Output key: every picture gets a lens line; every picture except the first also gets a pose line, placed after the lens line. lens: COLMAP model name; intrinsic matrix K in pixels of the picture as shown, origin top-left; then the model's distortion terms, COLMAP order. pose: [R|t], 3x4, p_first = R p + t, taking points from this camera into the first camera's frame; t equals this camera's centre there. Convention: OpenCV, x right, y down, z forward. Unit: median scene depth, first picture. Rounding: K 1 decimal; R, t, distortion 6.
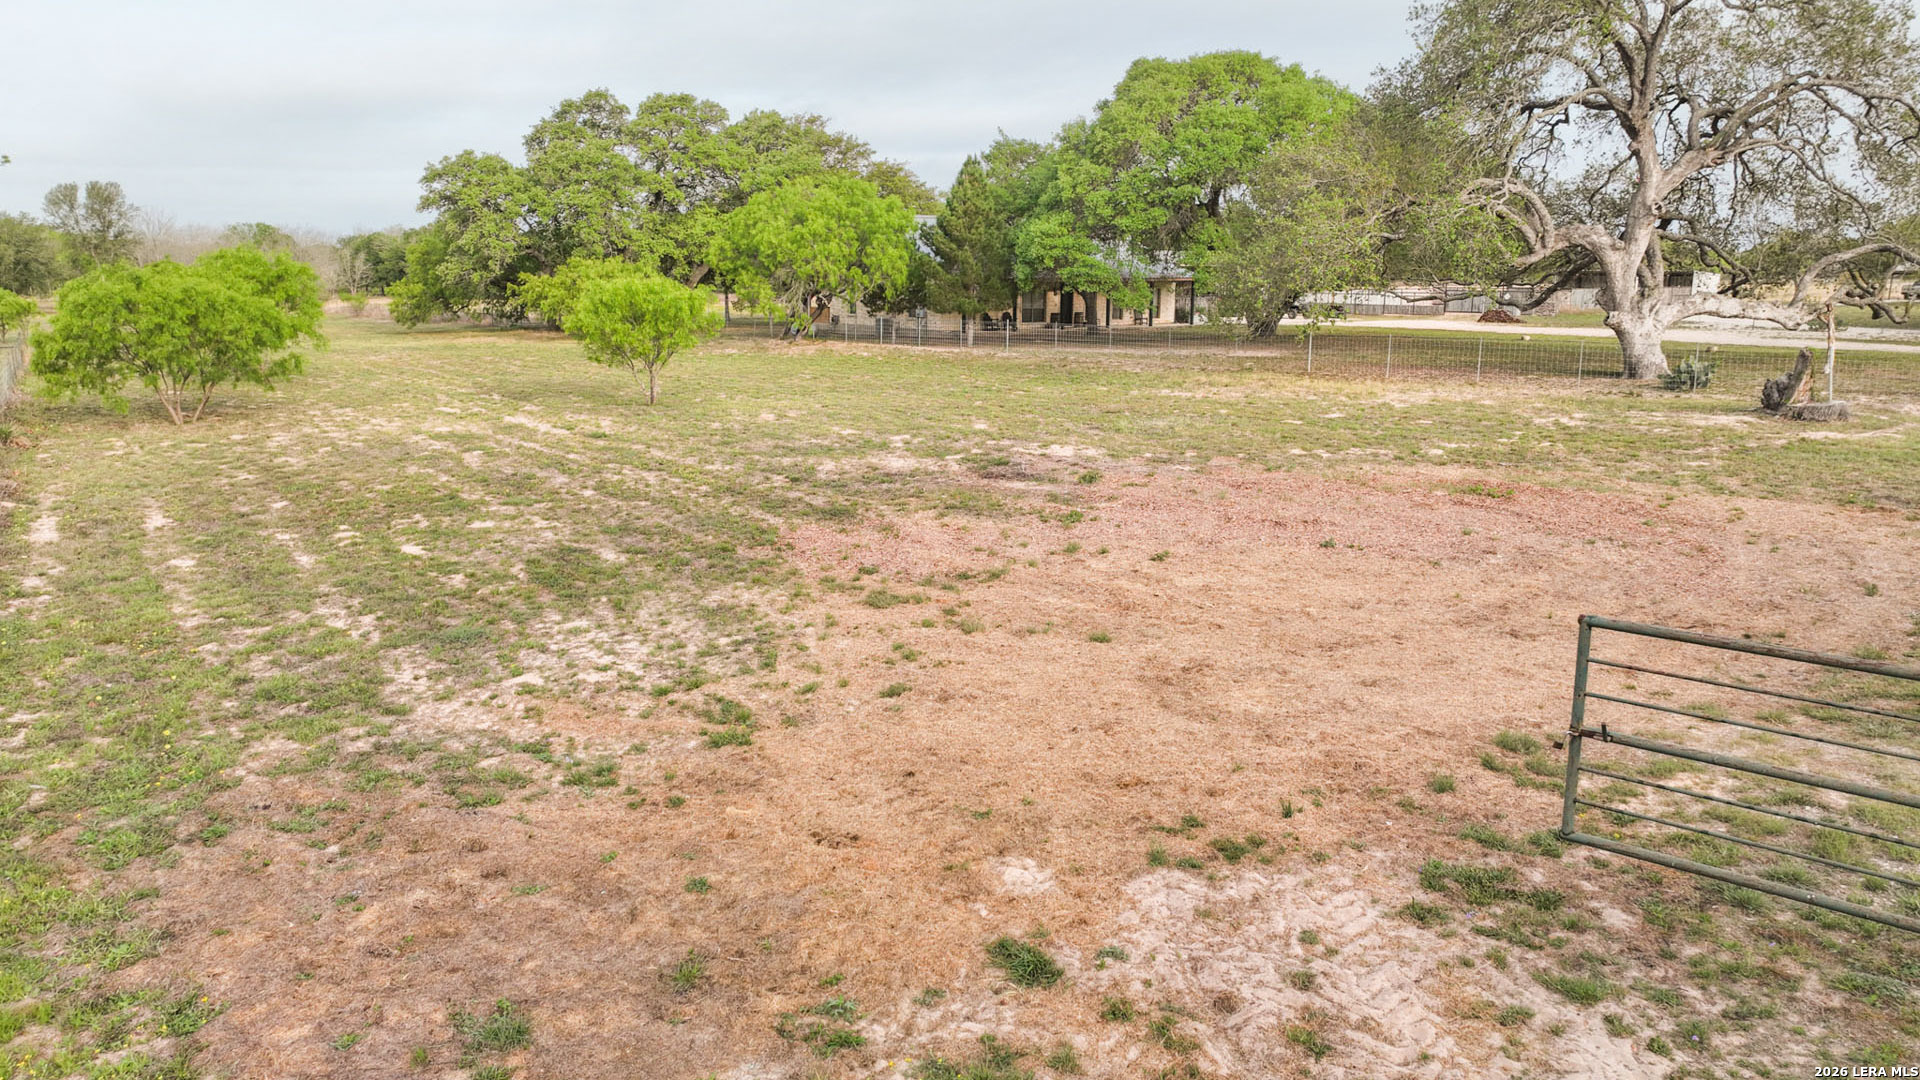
lens RADIAL K [[1356.1, 0, 977.1], [0, 1356.1, 521.9], [0, 0, 1]] dist [-0.000605, 0.018874]
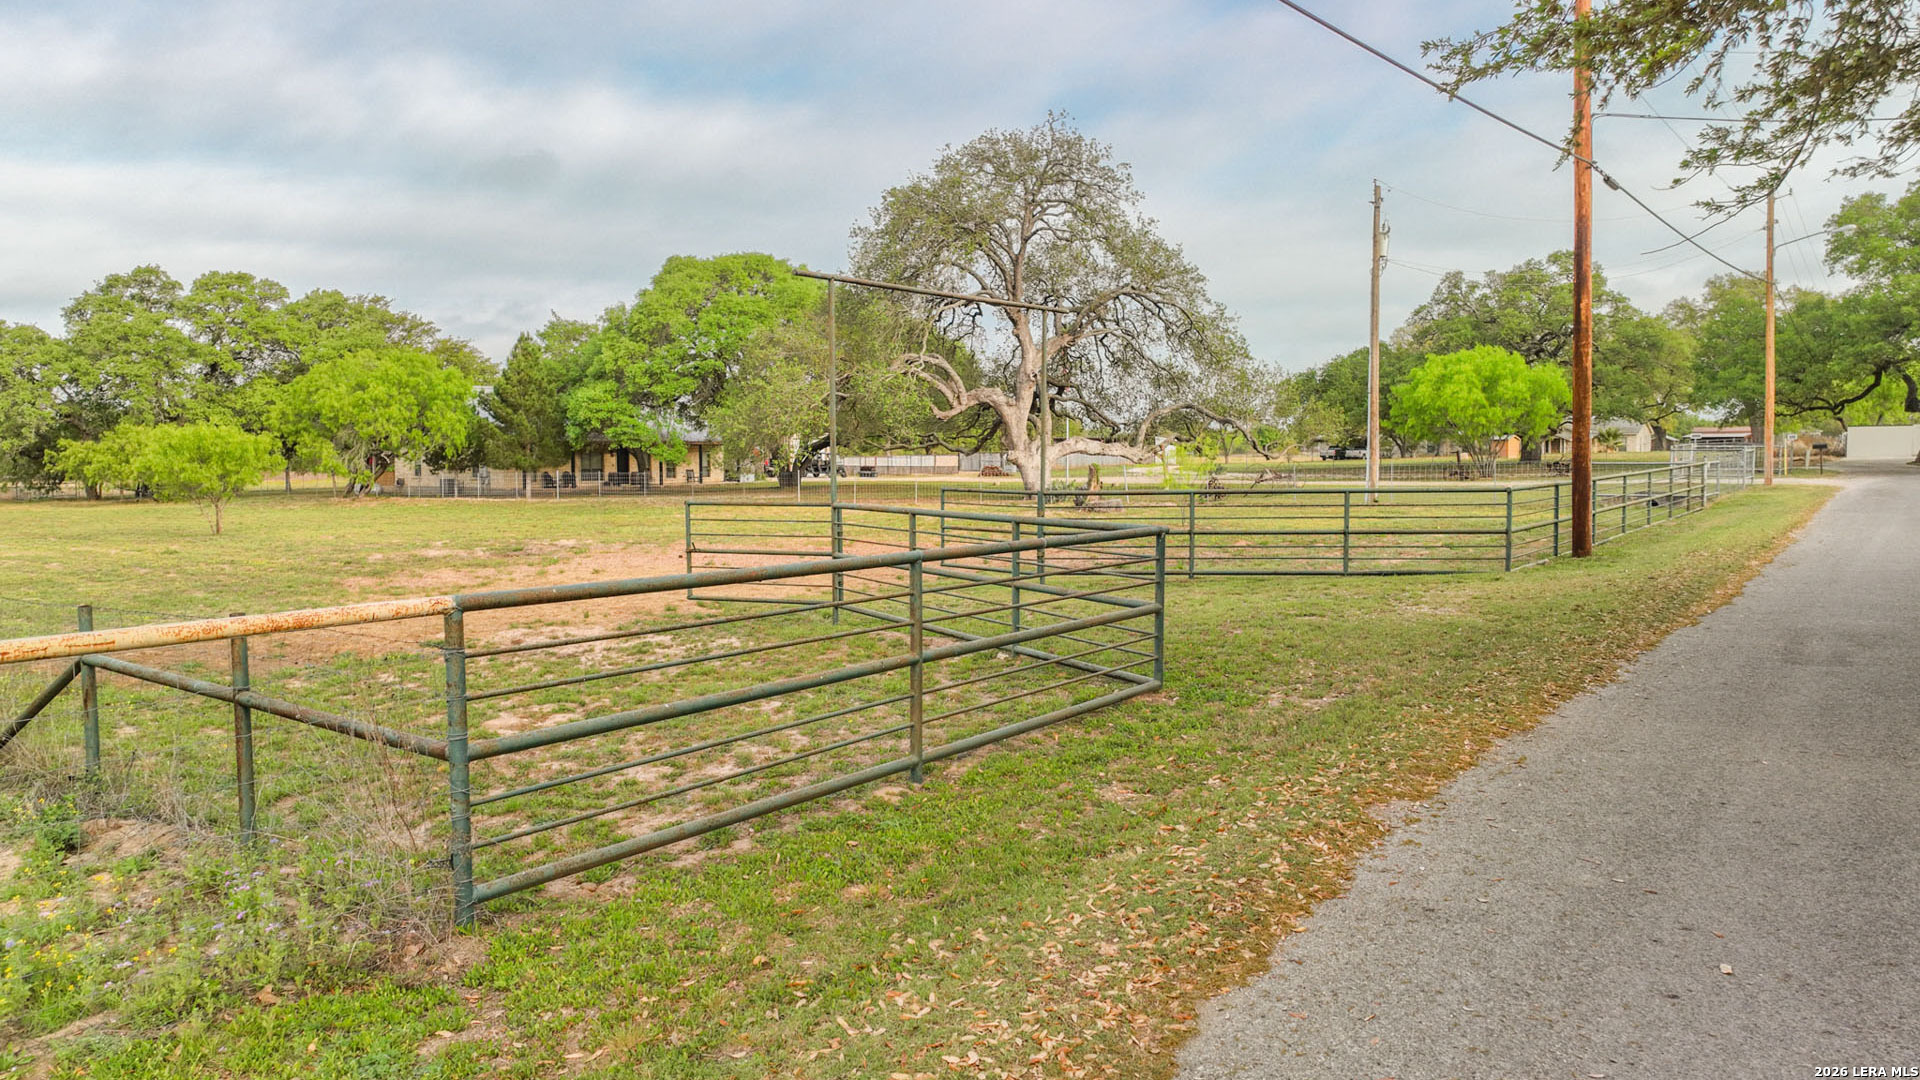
lens RADIAL K [[1356.1, 0, 979.5], [0, 1356.1, 540.5], [0, 0, 1]] dist [-0.000605, 0.018874]
pose [[0.957630, -0.026761, 0.286755, 0.027455], [0.060910, 0.991970, -0.110837, 0.047754], [-0.281486, 0.123608, 0.951571, -0.156396]]
